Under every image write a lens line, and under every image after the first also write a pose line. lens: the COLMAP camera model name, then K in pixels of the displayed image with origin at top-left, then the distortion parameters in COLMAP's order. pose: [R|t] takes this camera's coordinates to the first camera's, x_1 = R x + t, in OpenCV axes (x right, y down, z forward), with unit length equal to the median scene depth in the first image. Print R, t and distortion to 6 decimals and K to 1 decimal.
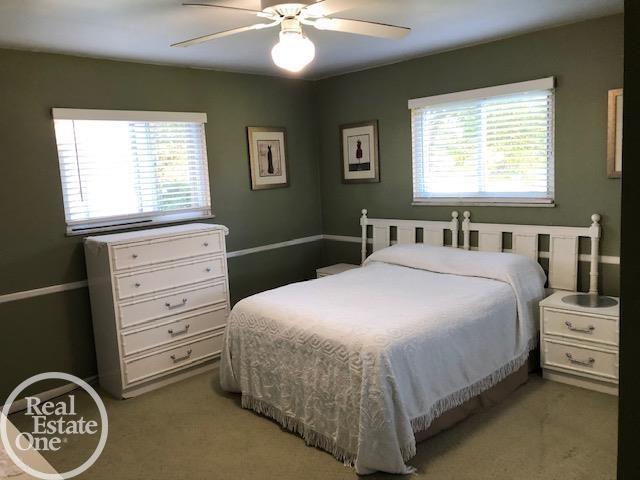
lens RADIAL K [[513.3, 0, 320.0], [0, 513.3, 240.0], [0, 0, 1]] dist [-0.003448, -0.004882]
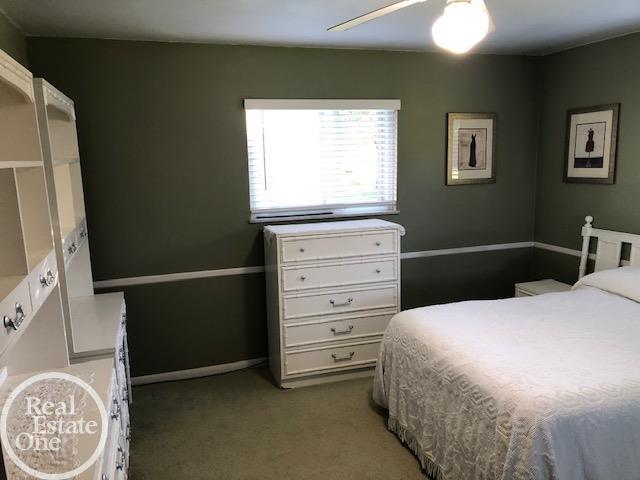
lens RADIAL K [[513.3, 0, 320.0], [0, 513.3, 240.0], [0, 0, 1]] dist [-0.003448, -0.004882]
pose [[0.884497, 0.106646, -0.454194, 0.105904], [-0.086630, 0.994136, 0.064723, -0.049776], [0.458433, -0.017900, 0.888549, 0.129888]]
